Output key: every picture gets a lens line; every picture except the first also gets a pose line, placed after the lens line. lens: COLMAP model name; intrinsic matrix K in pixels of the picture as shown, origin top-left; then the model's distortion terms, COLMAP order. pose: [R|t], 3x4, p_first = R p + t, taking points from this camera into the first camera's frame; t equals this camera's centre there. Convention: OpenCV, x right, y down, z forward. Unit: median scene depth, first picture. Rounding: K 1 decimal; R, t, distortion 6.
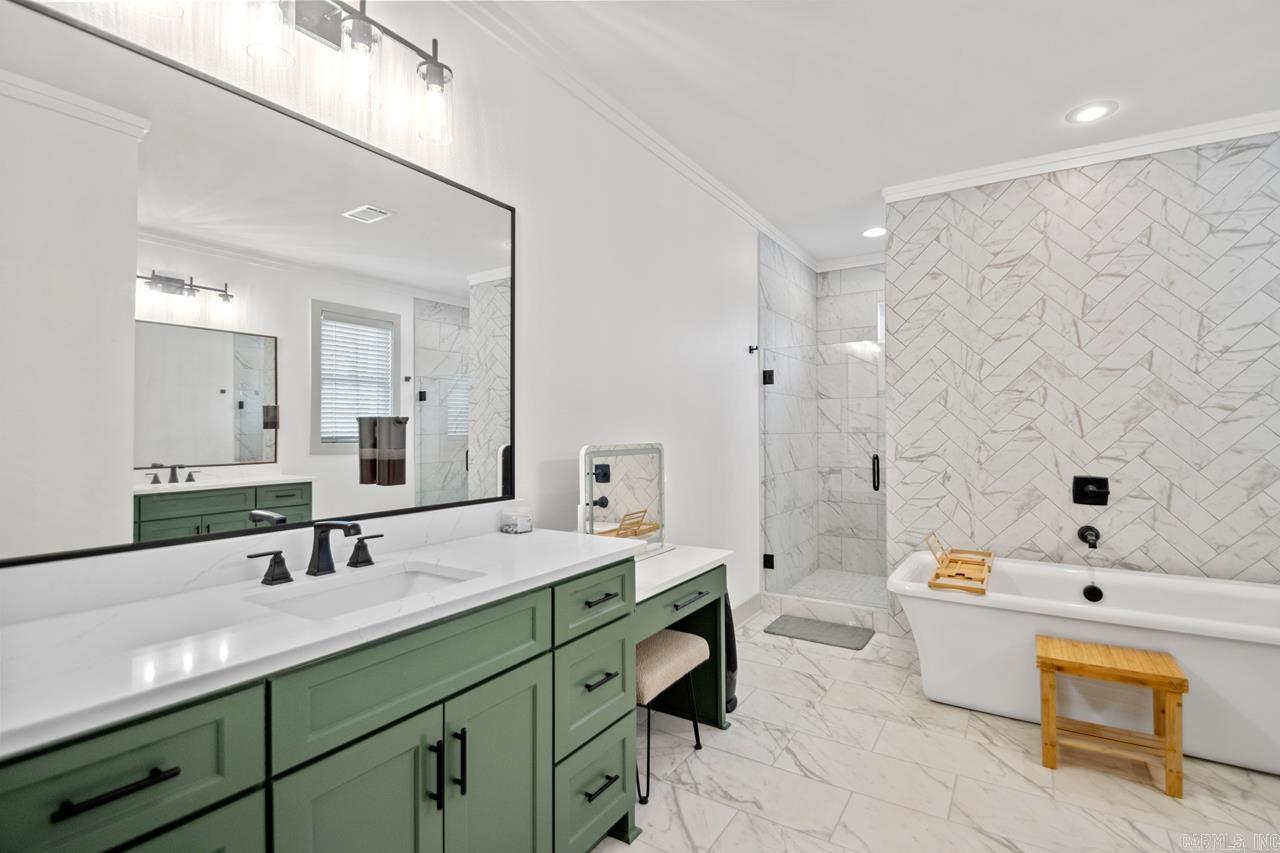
lens RADIAL K [[602.0, 0, 642.6], [0, 602.0, 421.0], [0, 0, 1]] dist [0.011404, -0.015283]
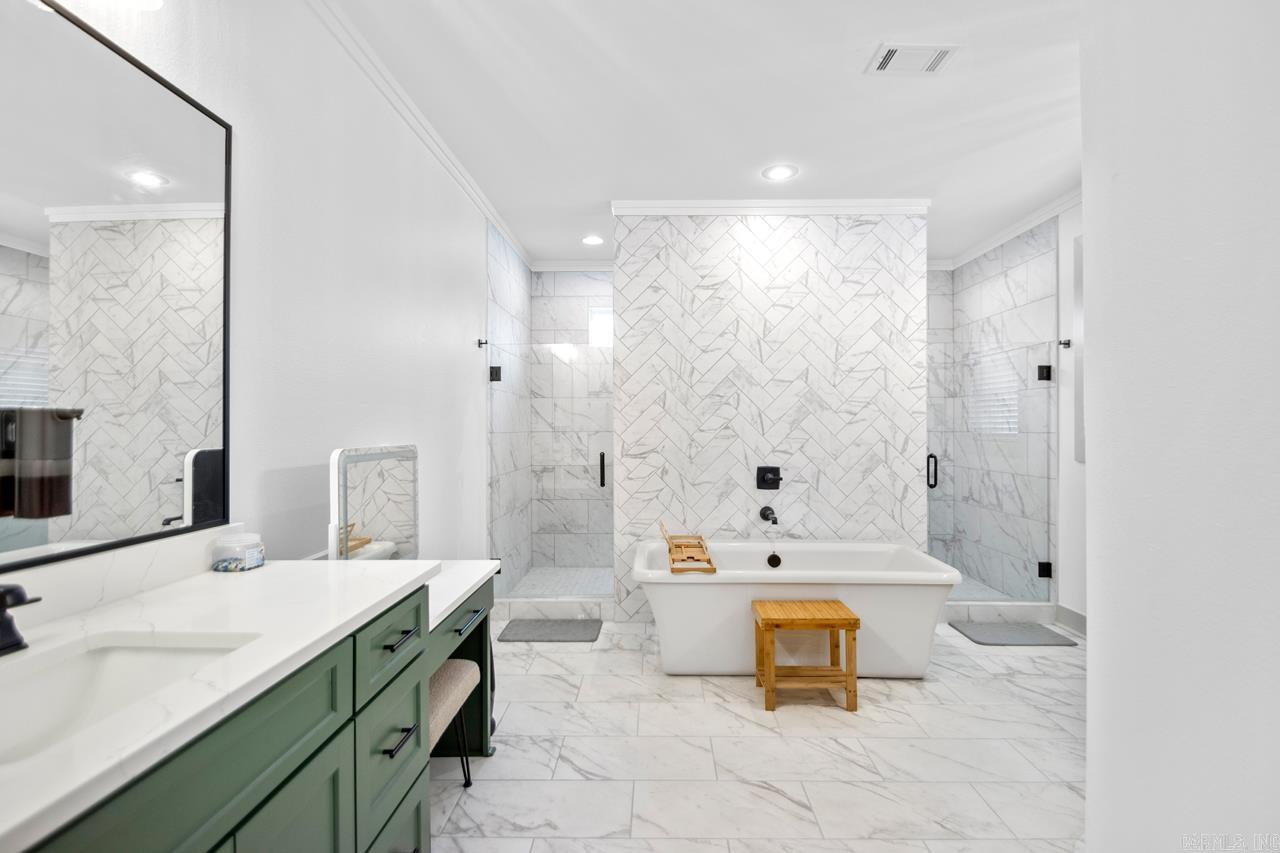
lens RADIAL K [[602.0, 0, 651.4], [0, 602.0, 422.3], [0, 0, 1]] dist [0.011404, -0.015283]
pose [[0.848336, 0.005945, 0.529425, -0.120624], [-0.008002, 0.999967, 0.001593, 0.000972], [-0.529398, -0.005588, 0.848355, 0.079214]]
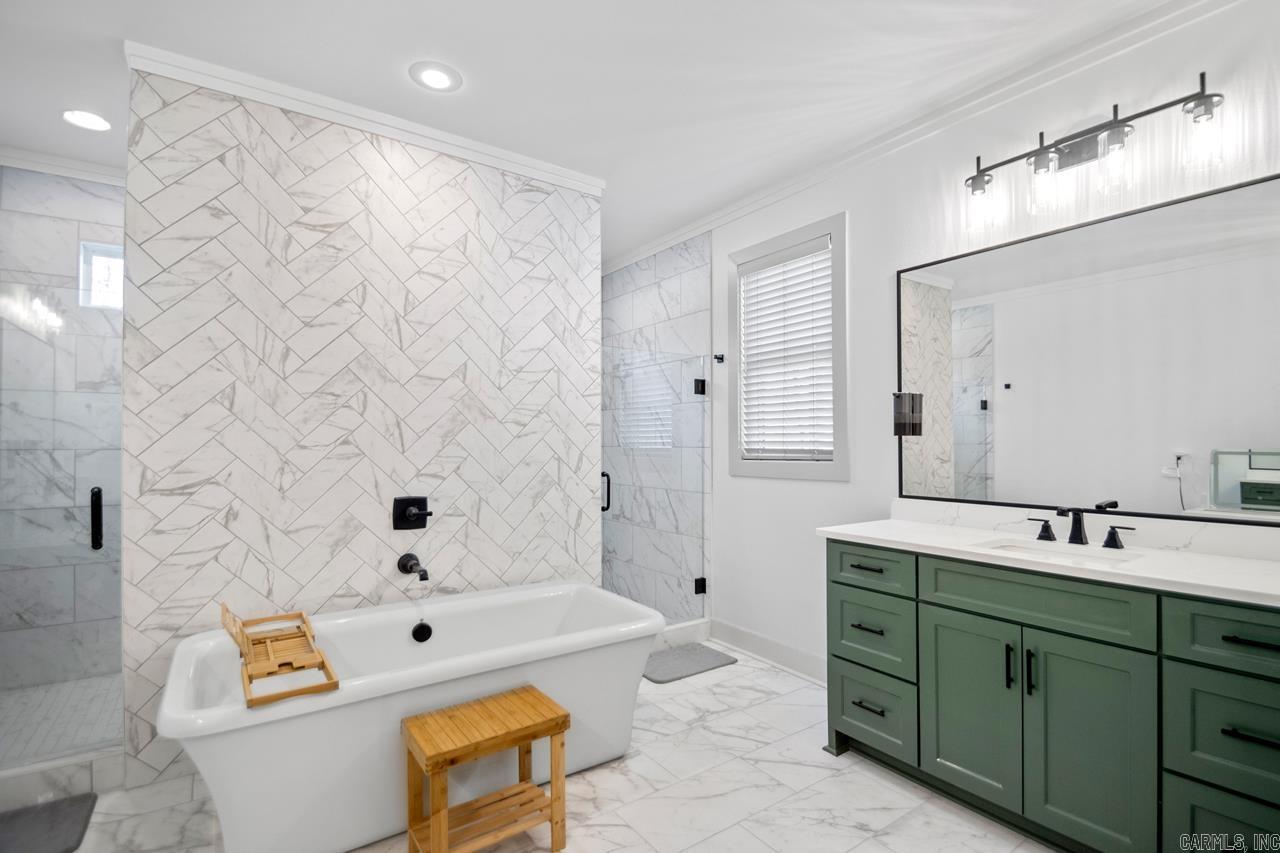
lens RADIAL K [[602.0, 0, 652.5], [0, 602.0, 434.8], [0, 0, 1]] dist [0.011404, -0.015283]
pose [[0.369769, 0.011791, 0.929049, 0.056587], [-0.012242, 0.999894, -0.007818, 0.003514], [-0.929043, -0.008483, 0.369874, 0.356436]]
